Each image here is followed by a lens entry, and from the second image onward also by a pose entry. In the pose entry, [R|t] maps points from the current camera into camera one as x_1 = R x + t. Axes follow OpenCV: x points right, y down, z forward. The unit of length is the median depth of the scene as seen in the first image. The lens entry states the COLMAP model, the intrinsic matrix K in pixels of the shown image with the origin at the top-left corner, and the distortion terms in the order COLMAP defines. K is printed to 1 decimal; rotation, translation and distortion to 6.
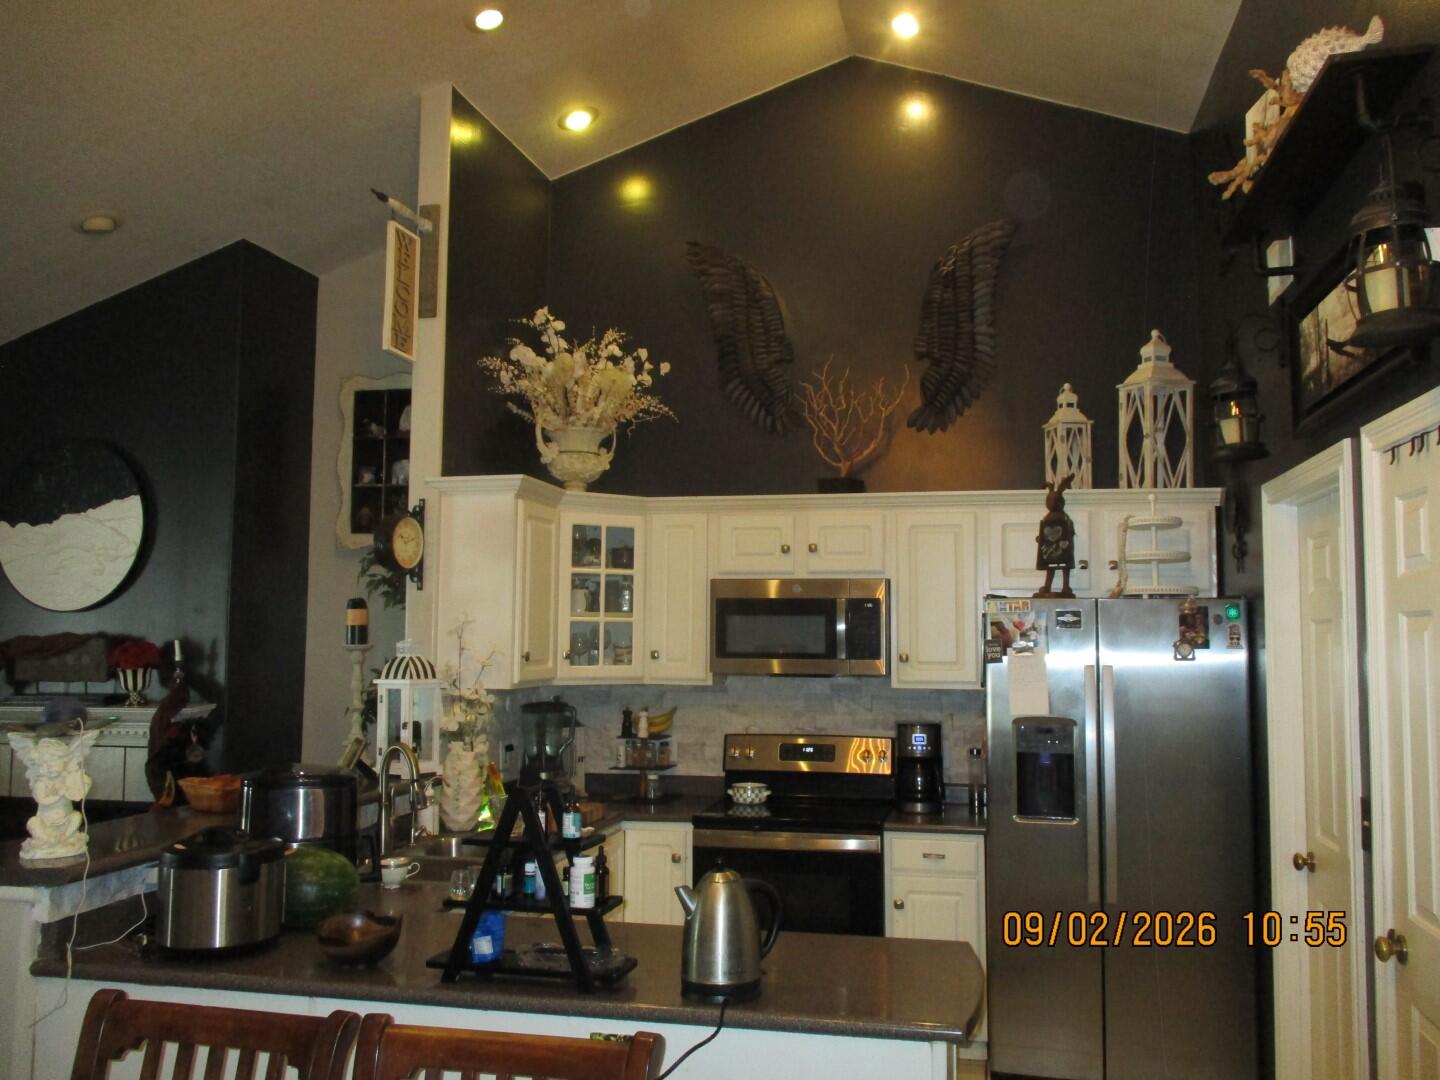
lens RADIAL K [[1211.5, 0, 721.7], [0, 1211.5, 522.2], [0, 0, 1]] dist [-0.001610, 0.010624]
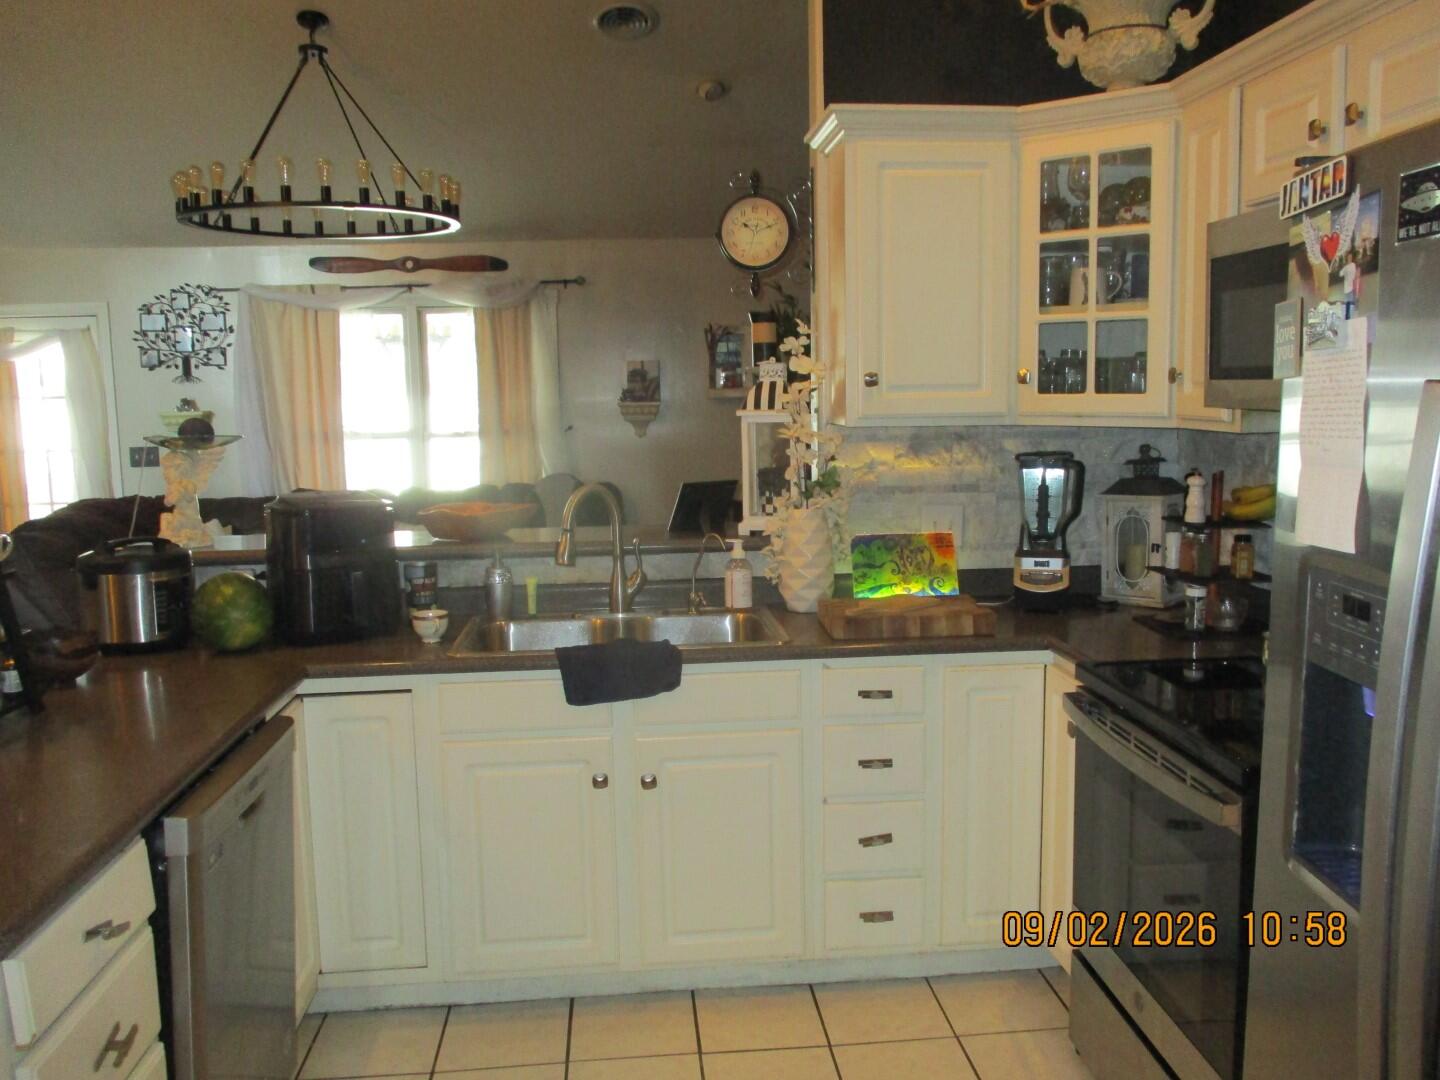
lens RADIAL K [[1199.8, 0, 740.6], [0, 1199.8, 525.9], [0, 0, 1]] dist [-0.029272, -0.003538]
pose [[0.296387, 0.102897, -0.949509, 0.416961], [0.103494, 0.984865, 0.139034, 0.082938], [0.949444, -0.139476, 0.281252, 0.665397]]
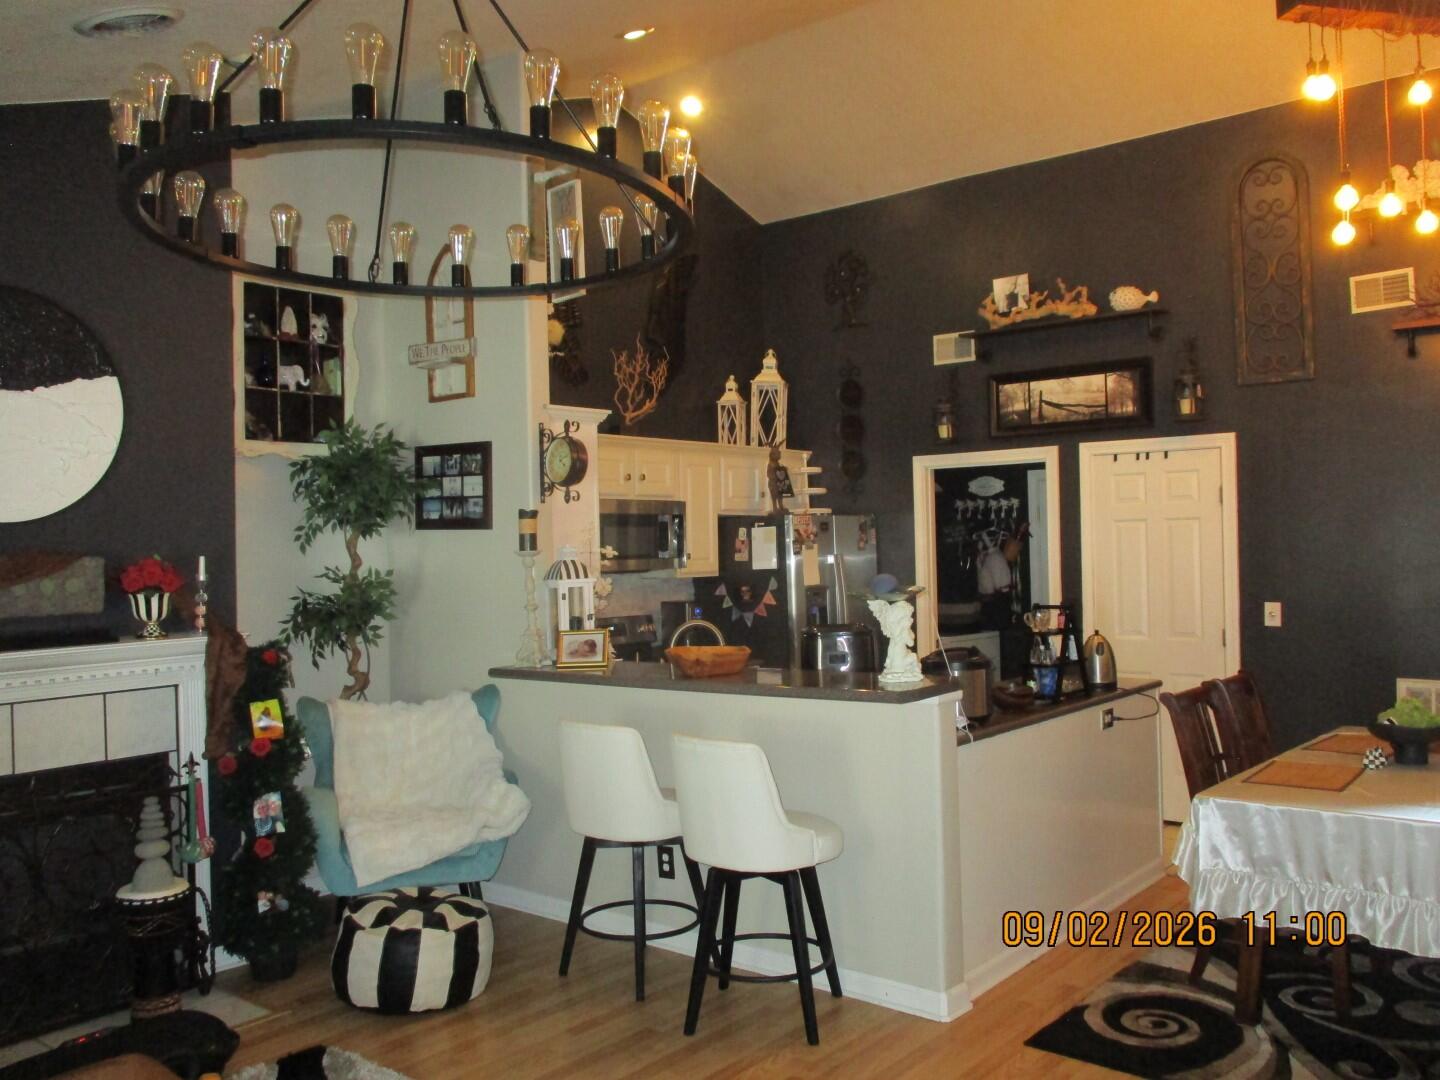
lens RADIAL K [[1221.9, 0, 720.0], [0, 1221.9, 540.0], [0, 0, 1]] dist [-0.020205, -0.000324]
pose [[0.450686, -0.009091, 0.892636, -1.099746], [-0.054525, 0.997801, 0.037691, 0.035274], [-0.891016, -0.065658, 0.449199, 0.307080]]
